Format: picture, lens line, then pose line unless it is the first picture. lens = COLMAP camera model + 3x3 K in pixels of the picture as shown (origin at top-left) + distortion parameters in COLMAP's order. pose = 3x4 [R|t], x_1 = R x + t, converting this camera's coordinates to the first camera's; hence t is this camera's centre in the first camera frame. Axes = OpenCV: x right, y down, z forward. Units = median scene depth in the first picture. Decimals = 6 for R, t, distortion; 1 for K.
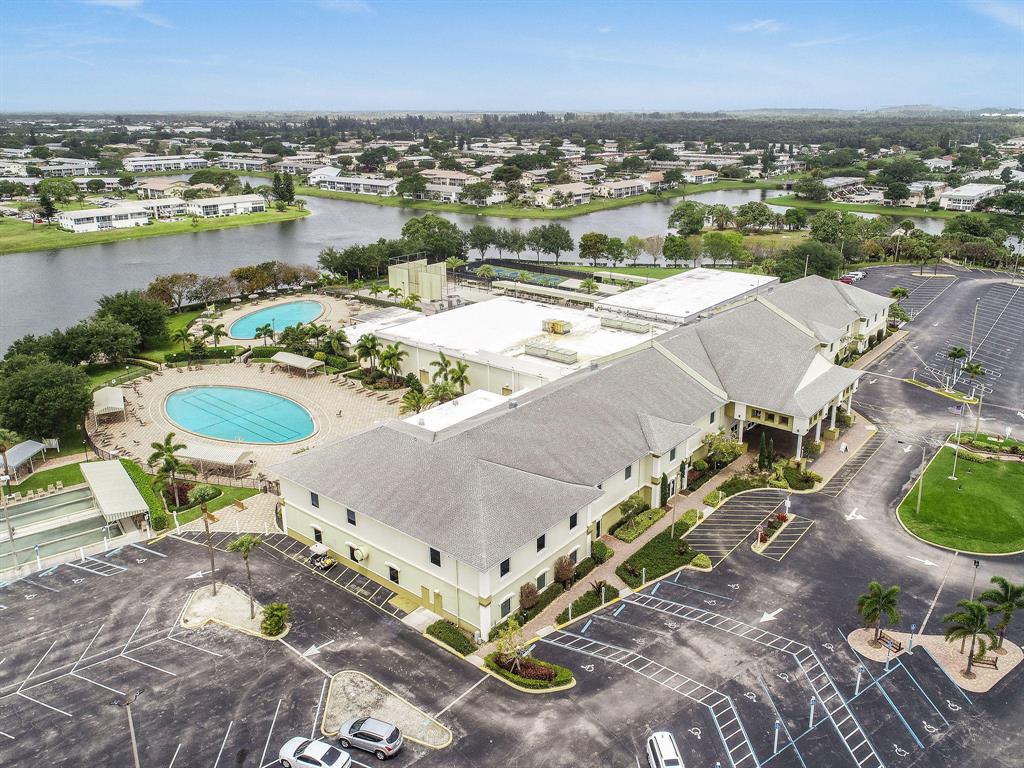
lens RADIAL K [[785.8, 0, 518.4], [0, 785.8, 306.4], [0, 0, 1]] dist [0.003295, 0.015525]
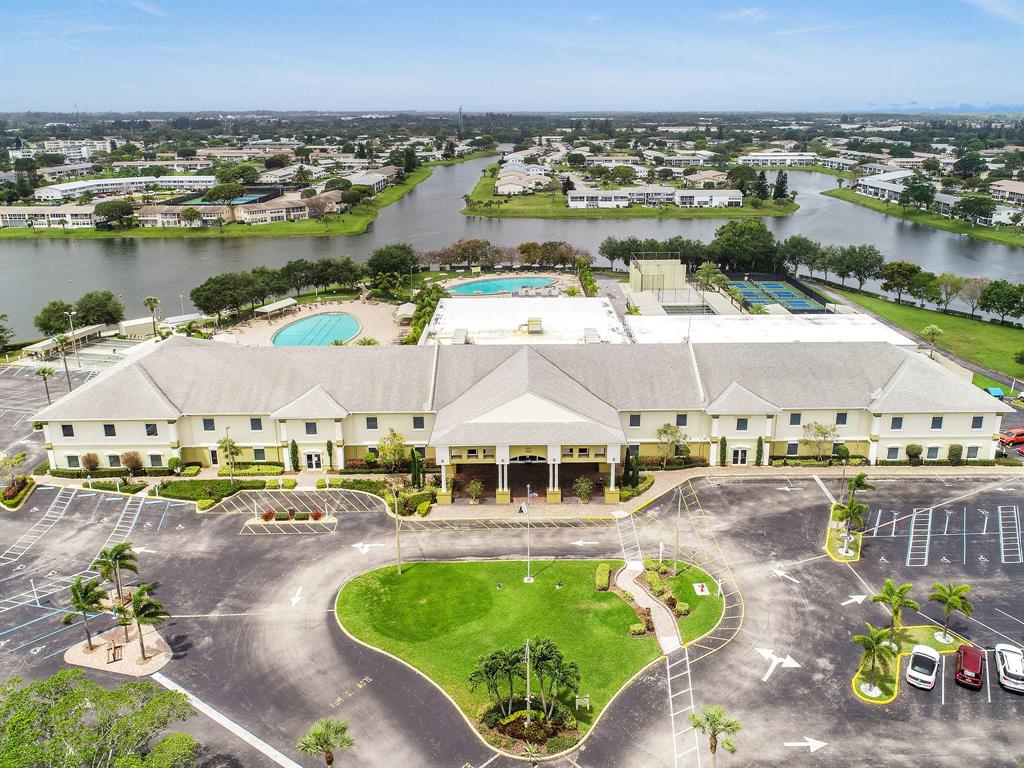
lens RADIAL K [[785.8, 0, 518.4], [0, 785.8, 306.4], [0, 0, 1]] dist [0.003295, 0.015525]
pose [[0.644332, 0.187553, -0.741391, 0.314323], [-0.186649, 0.978710, 0.085376, -0.032000], [0.741619, 0.083369, 0.665620, 0.135161]]
